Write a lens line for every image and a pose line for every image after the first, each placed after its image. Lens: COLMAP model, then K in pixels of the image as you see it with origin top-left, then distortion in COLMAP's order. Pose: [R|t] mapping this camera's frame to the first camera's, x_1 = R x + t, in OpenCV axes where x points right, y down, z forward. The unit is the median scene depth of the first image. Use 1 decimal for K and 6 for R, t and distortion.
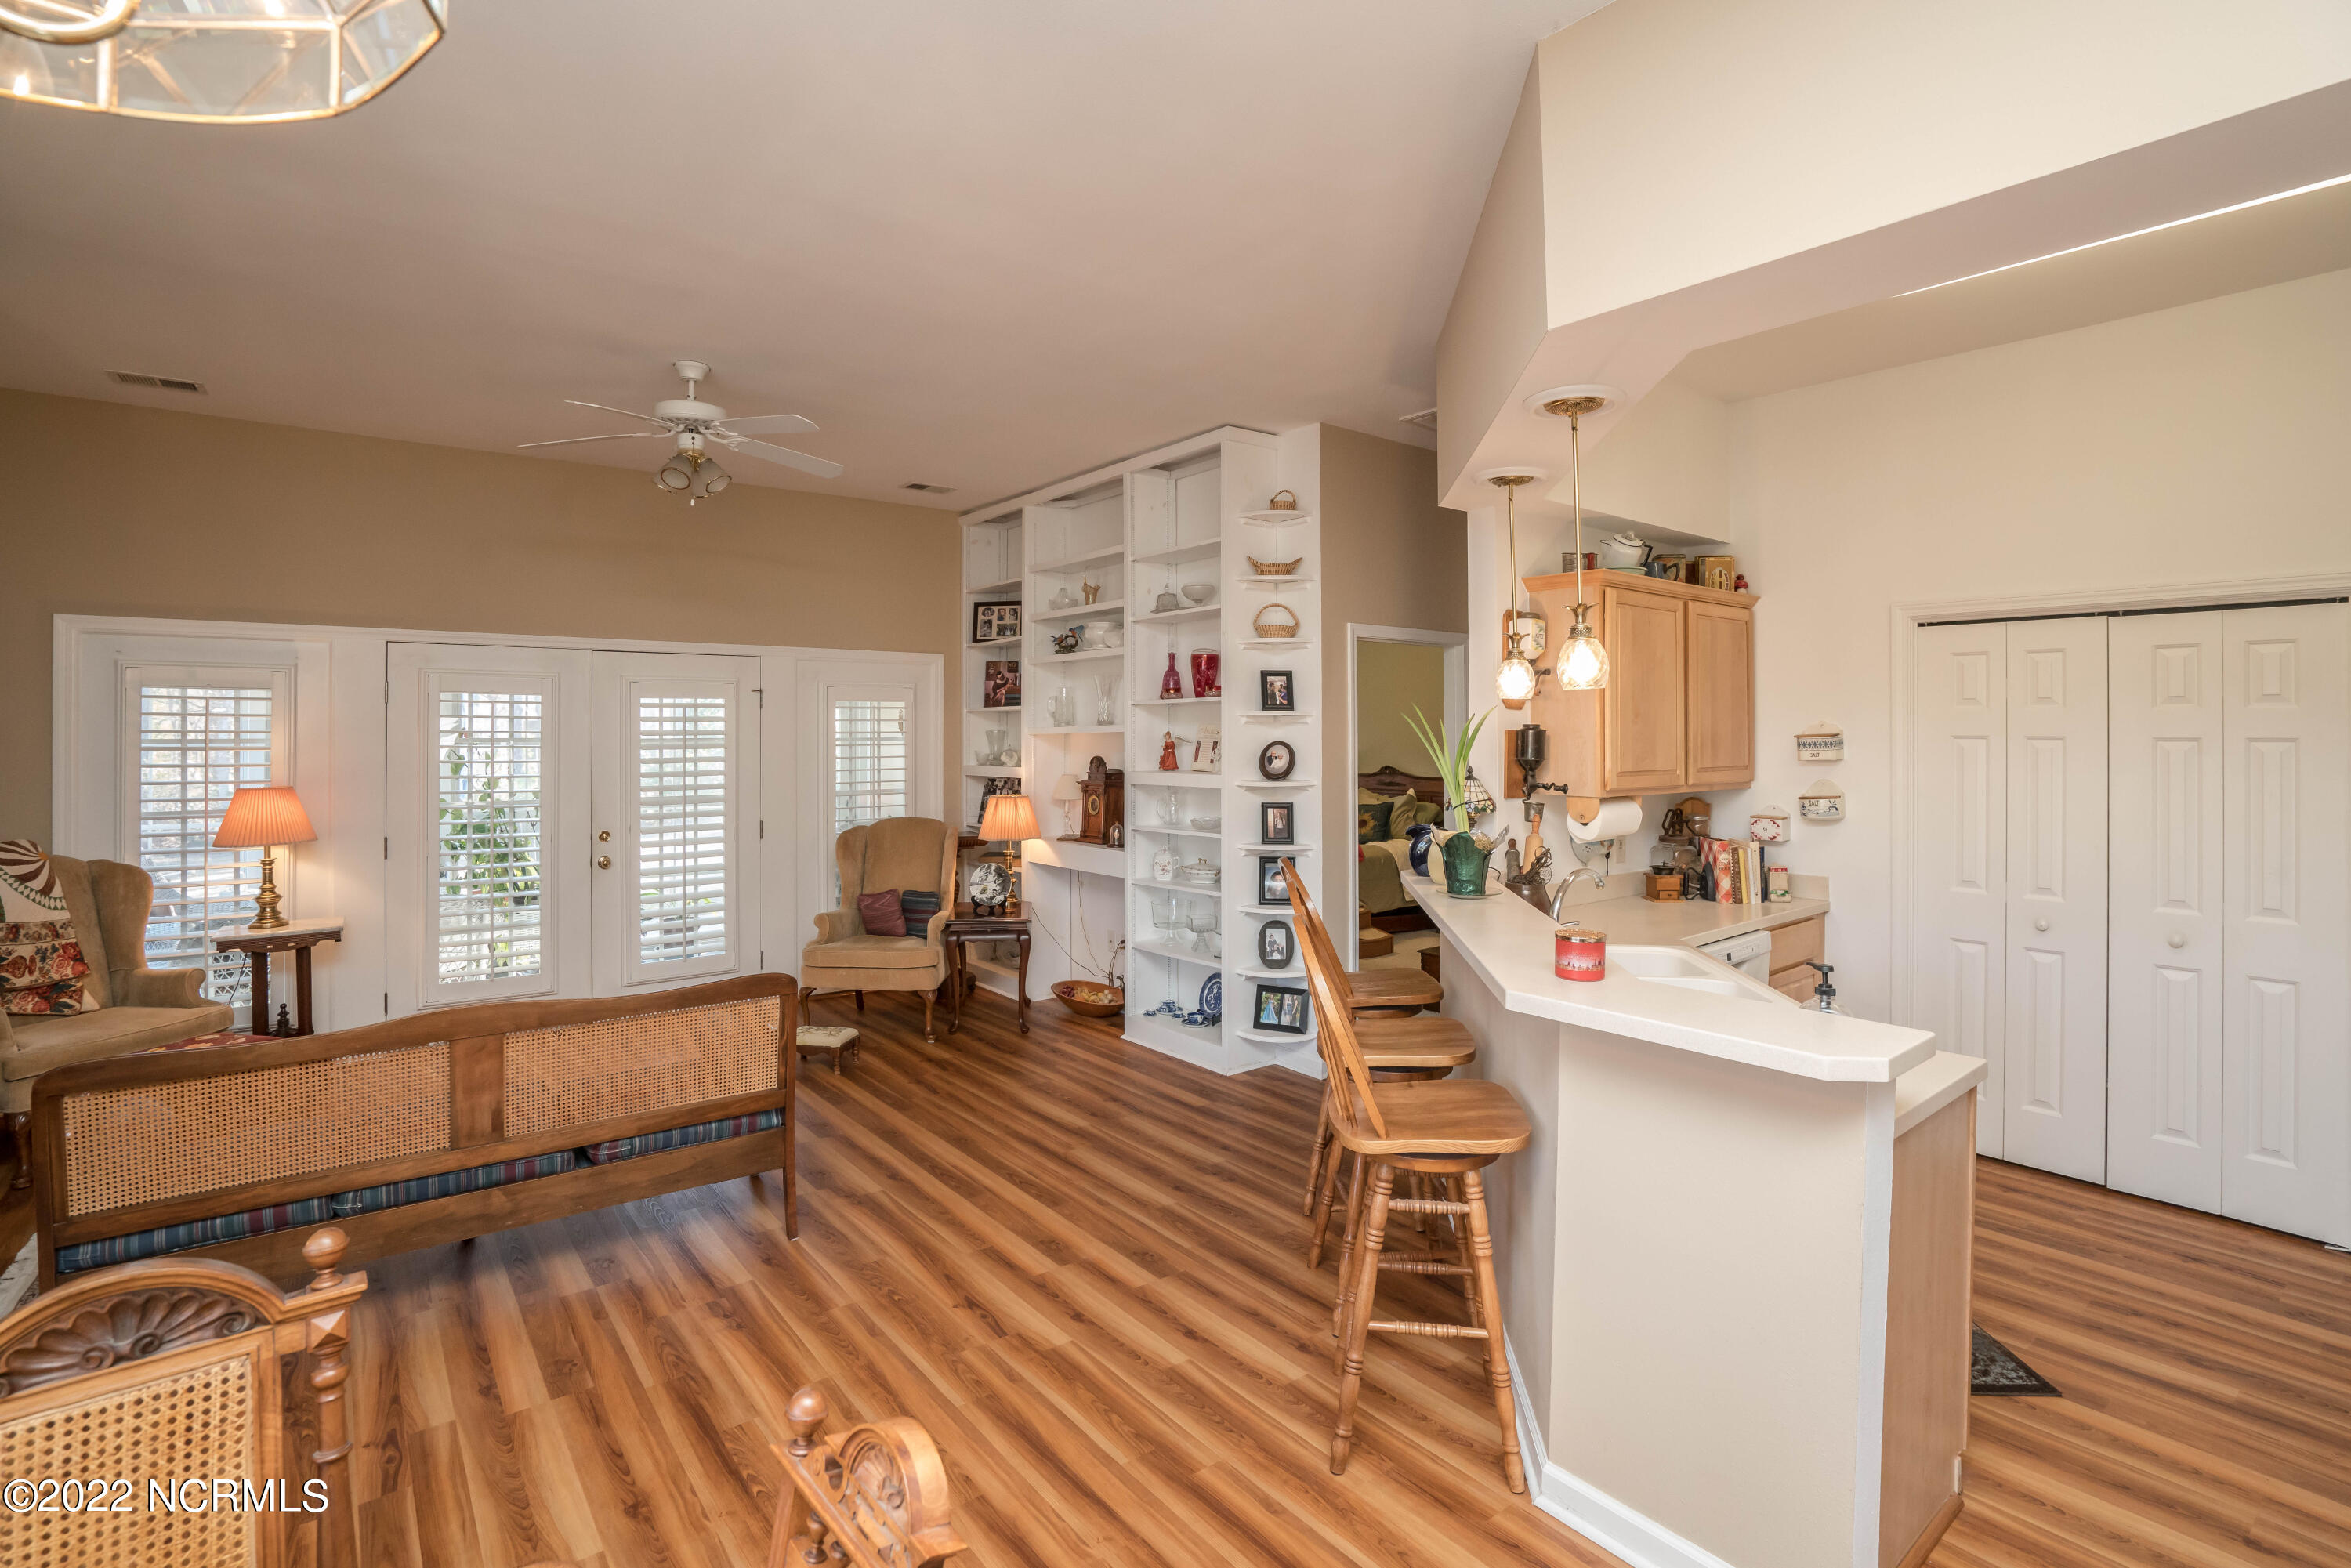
lens RADIAL K [[1167.0, 0, 1176.7], [0, 1167.0, 723.7], [0, 0, 1]] dist [-0.033239, 0.005155]
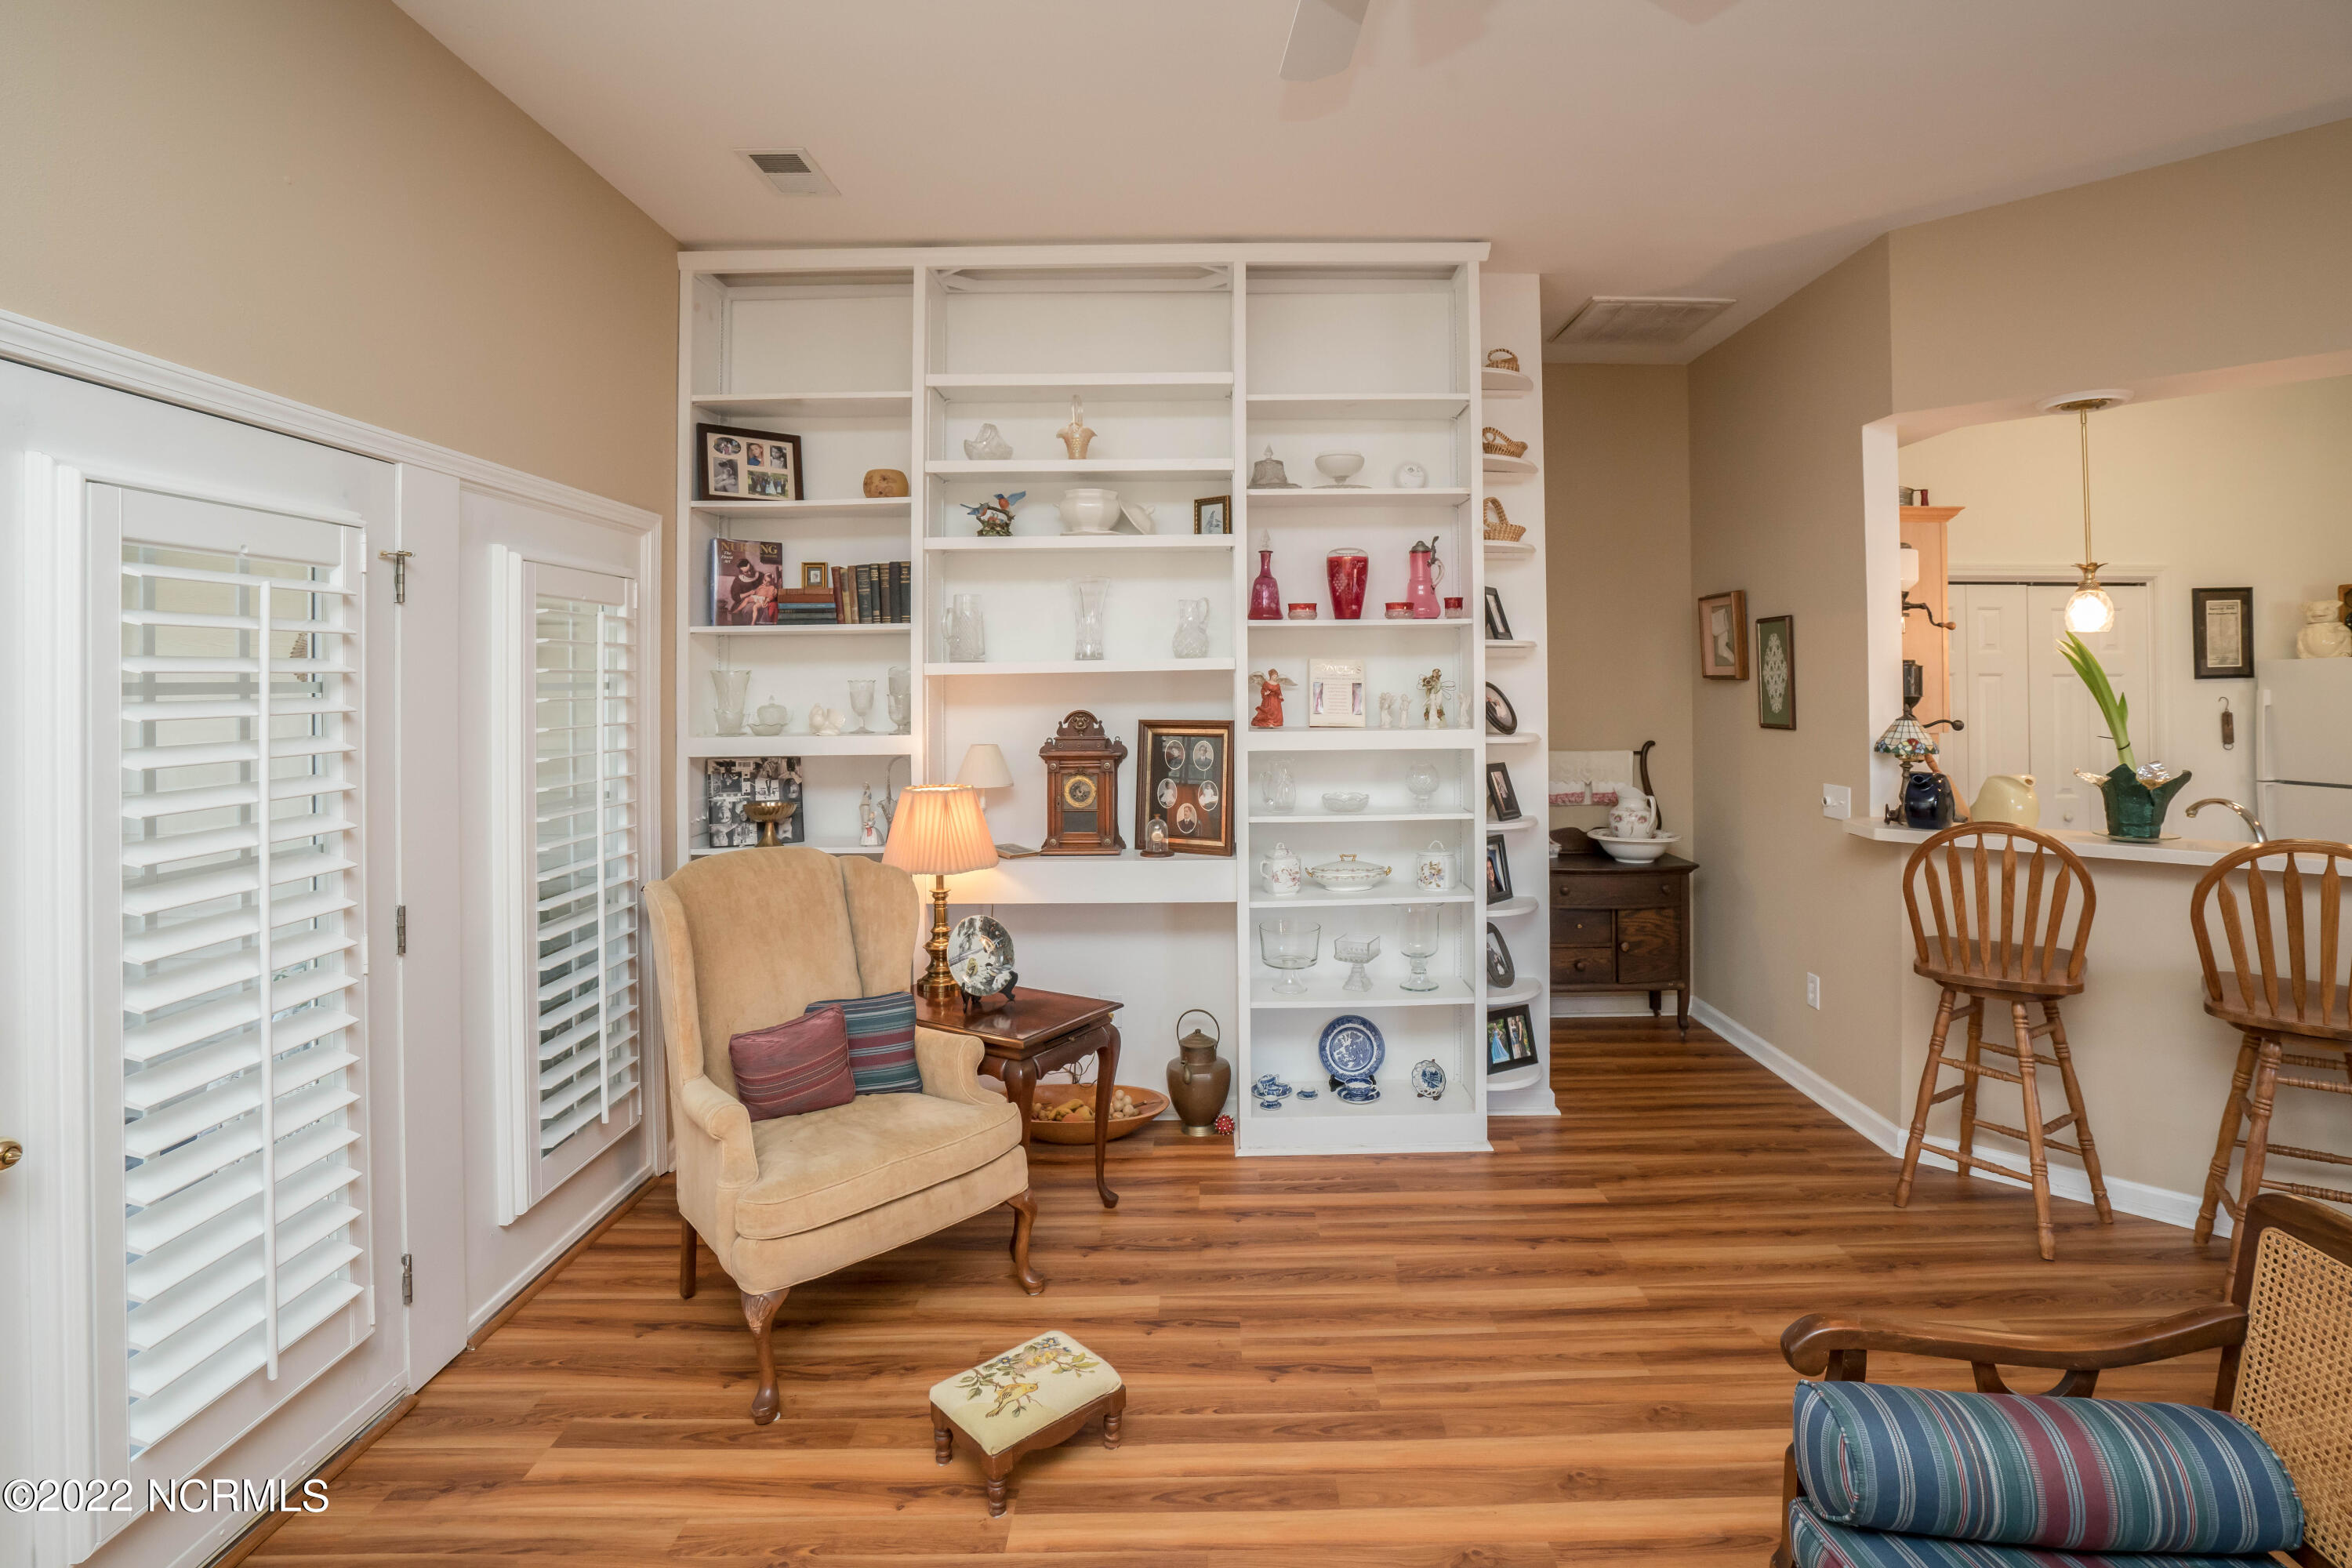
lens RADIAL K [[1167.5, 0, 1176.2], [0, 1167.5, 666.7], [0, 0, 1]] dist [-0.033239, 0.005155]
pose [[0.604102, 0.006196, 0.796883, -0.652859], [0.000427, 0.999967, -0.008099, 0.012270], [-0.796907, 0.005233, 0.604079, 0.739583]]
